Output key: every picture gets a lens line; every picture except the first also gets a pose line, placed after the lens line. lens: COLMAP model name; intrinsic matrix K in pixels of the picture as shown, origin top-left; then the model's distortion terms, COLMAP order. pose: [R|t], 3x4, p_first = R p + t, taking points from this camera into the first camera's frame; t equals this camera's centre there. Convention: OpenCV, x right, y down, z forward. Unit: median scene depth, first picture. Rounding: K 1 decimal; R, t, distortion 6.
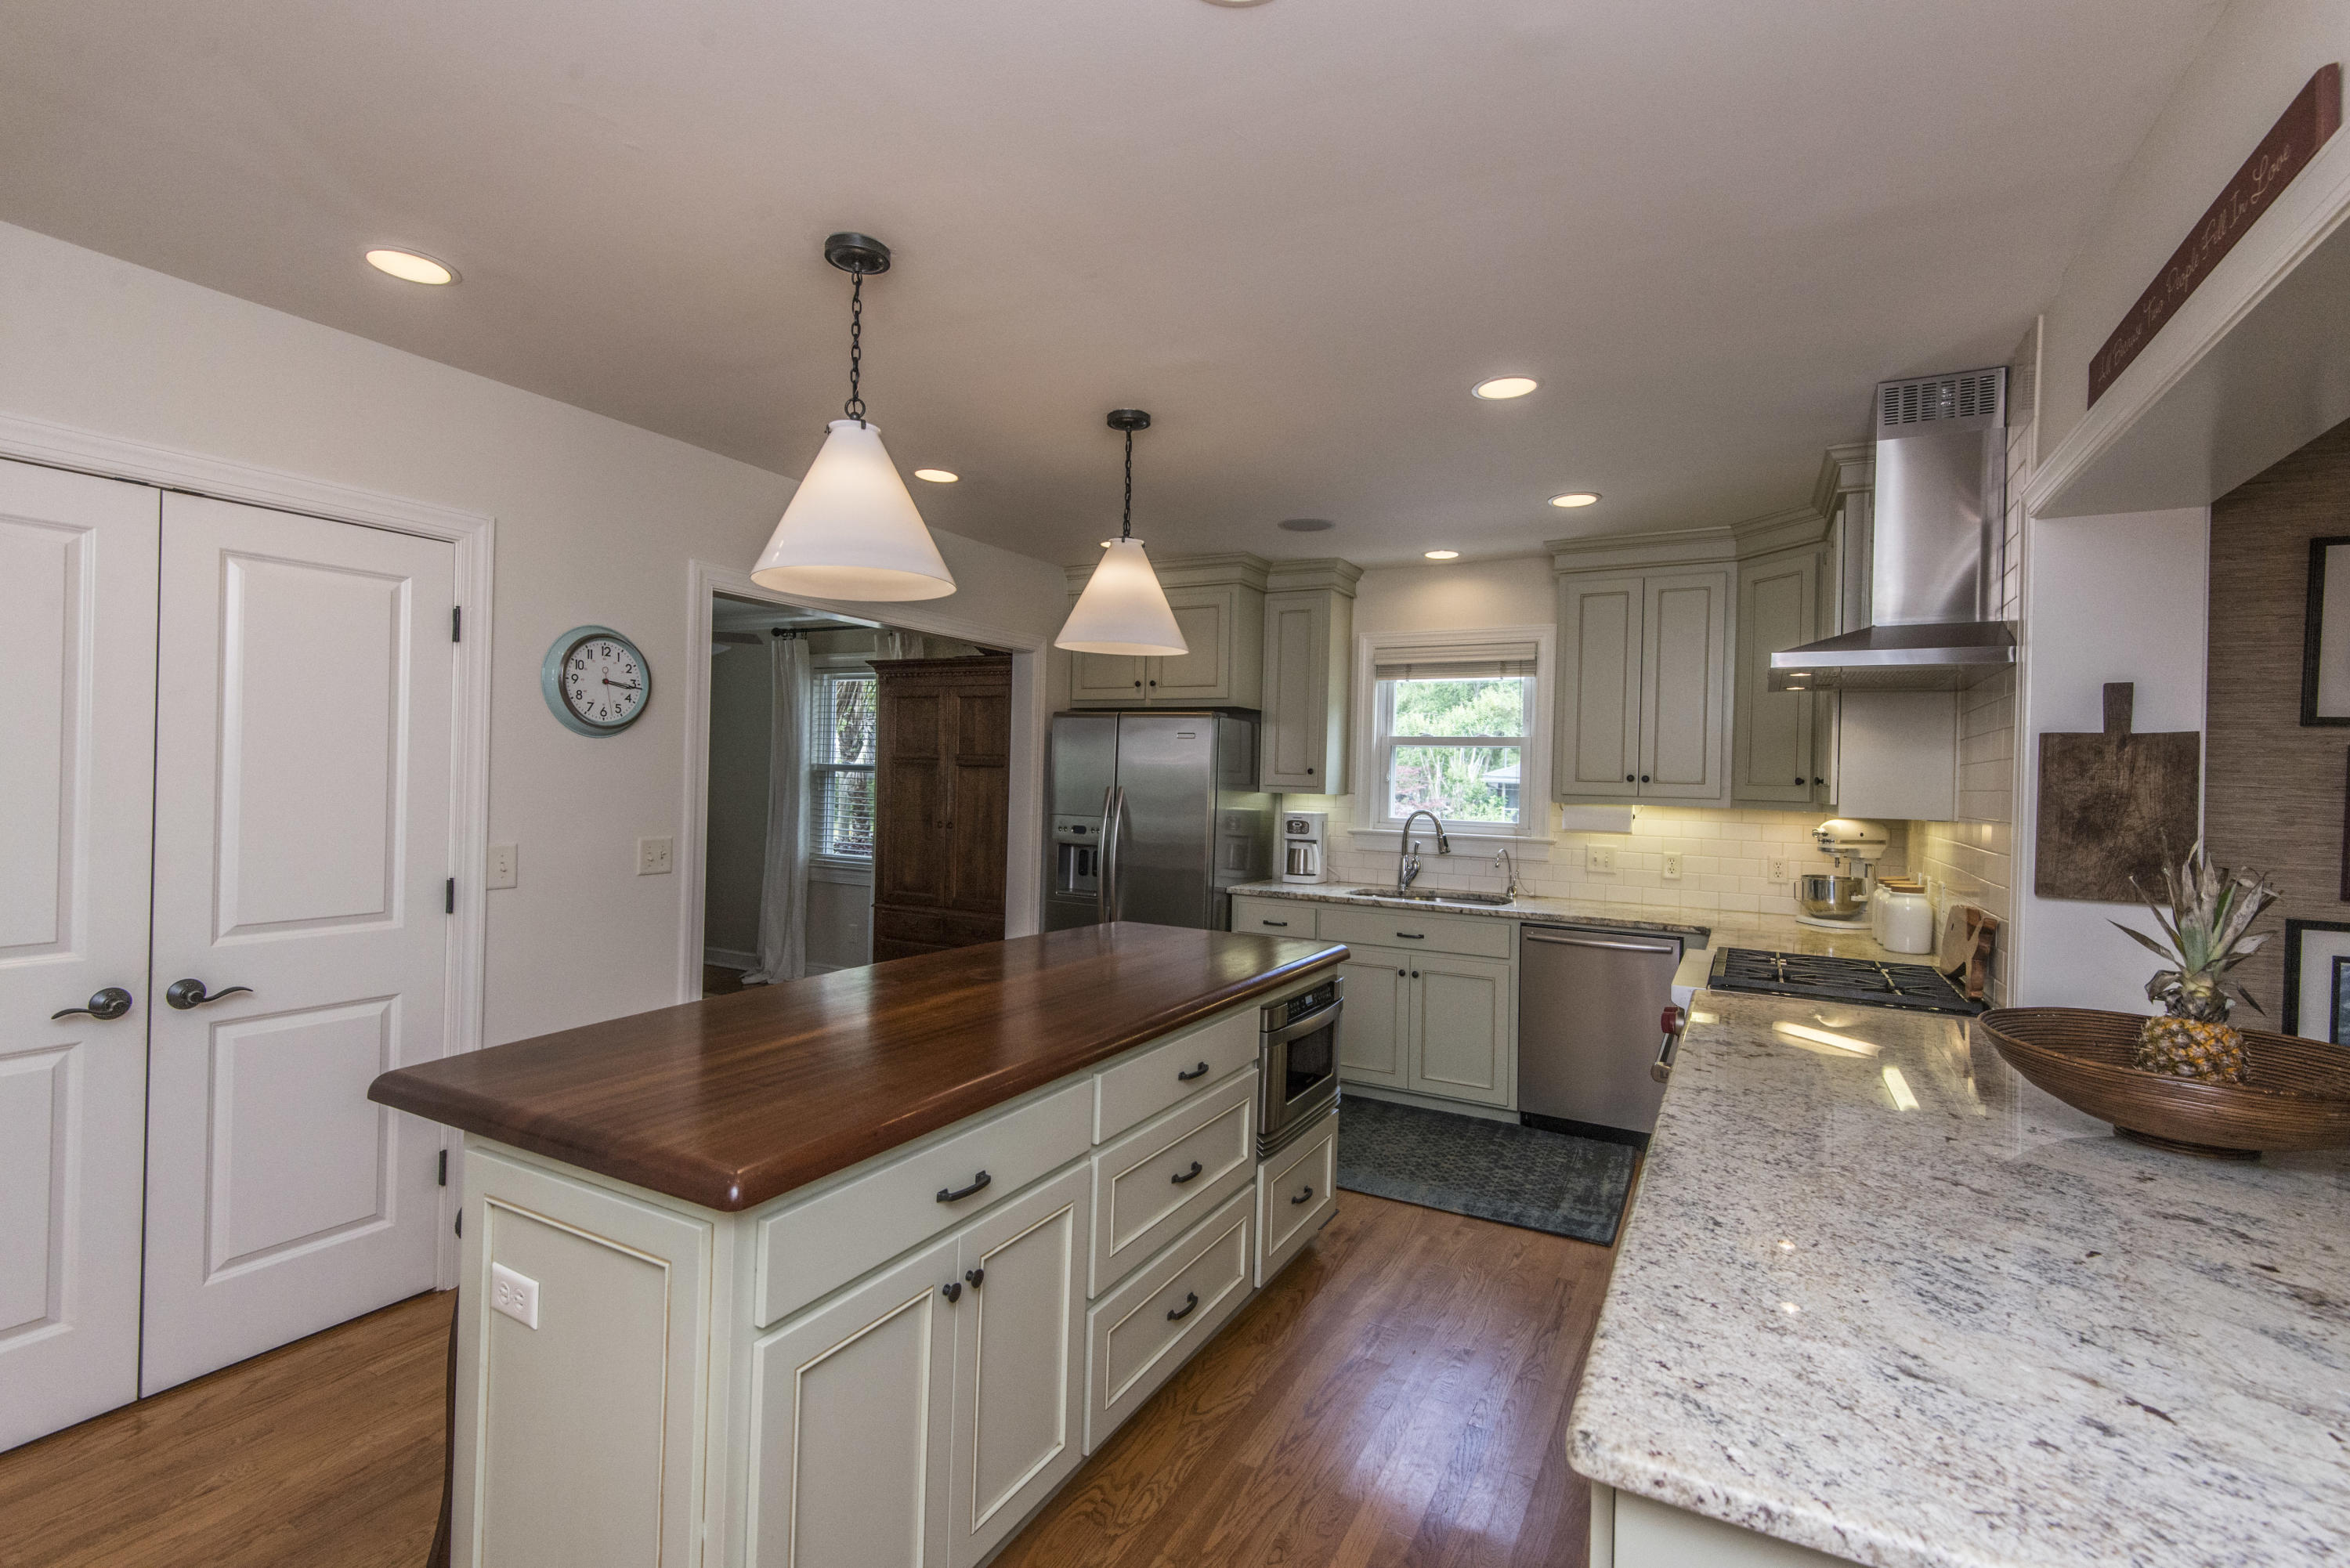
lens RADIAL K [[1069.3, 0, 1176.8], [0, 1069.3, 779.5], [0, 0, 1]] dist [0.011043, -0.000197]
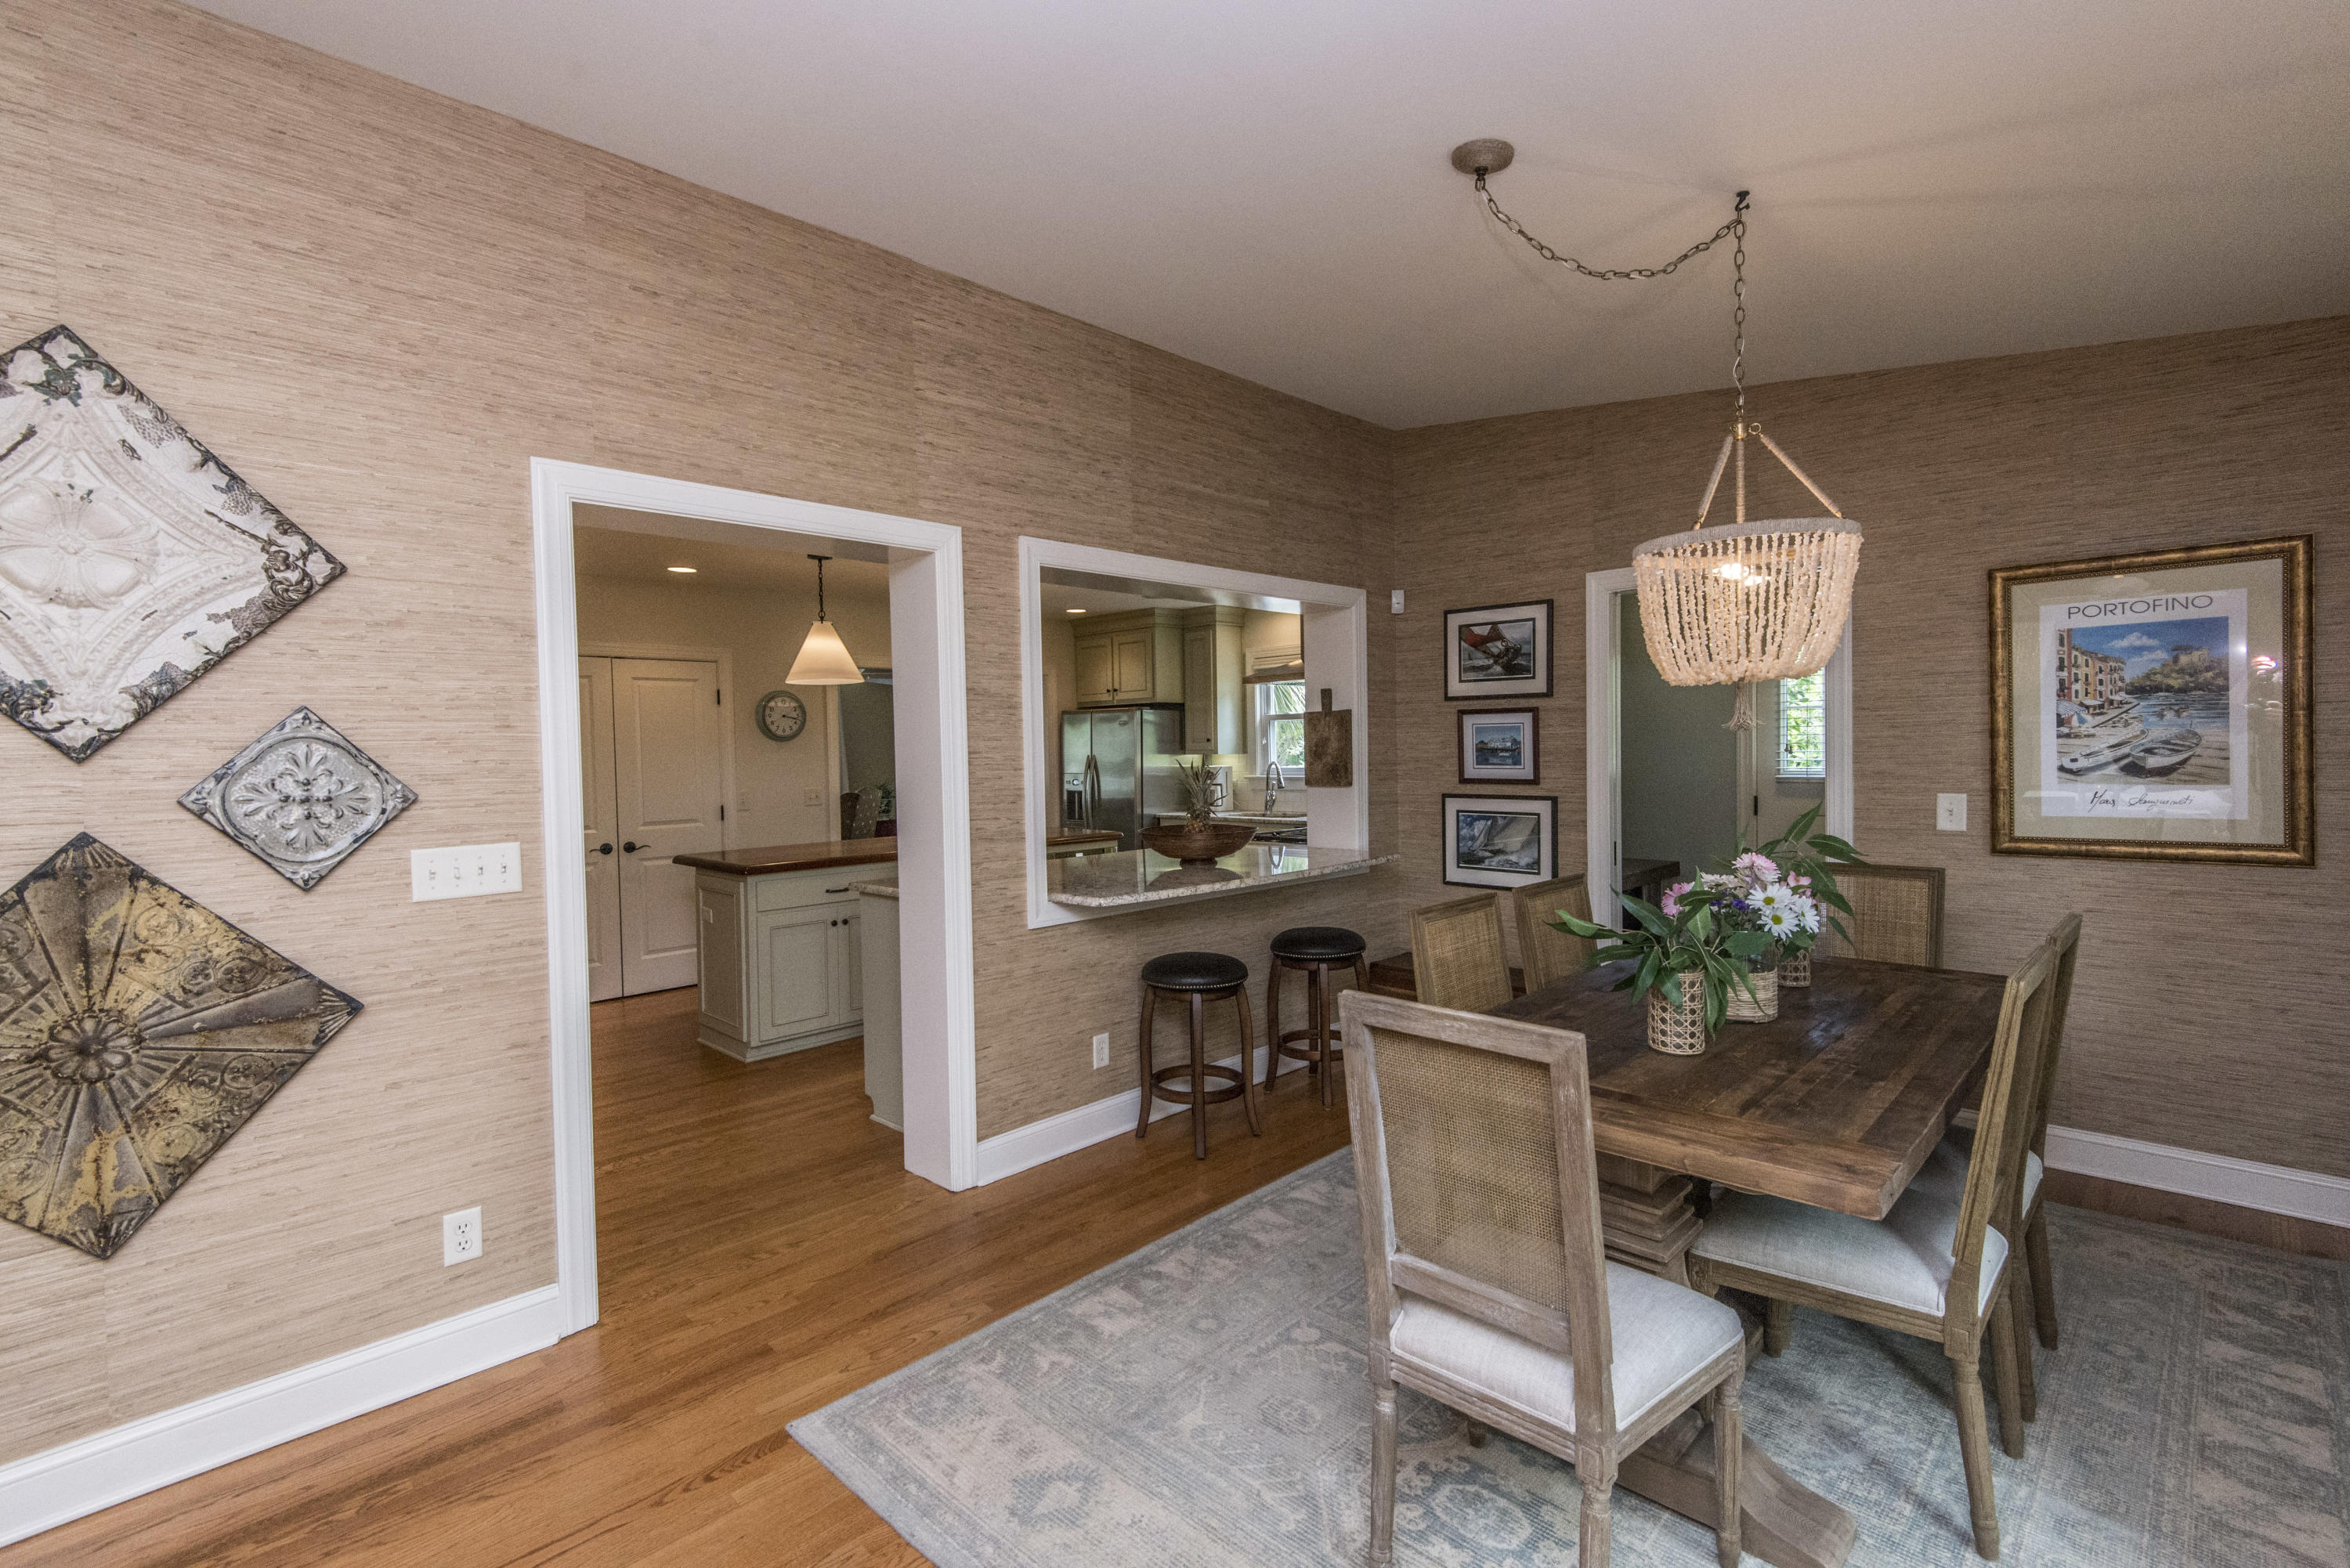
lens RADIAL K [[1069.3, 0, 1177.5], [0, 1069.3, 779.8], [0, 0, 1]] dist [0.011043, -0.000197]
pose [[0.958923, -0.036093, -0.281362, 0.937413], [0.042754, 0.998931, 0.017570, 0.036571], [0.280427, -0.028877, 0.959441, -0.957056]]
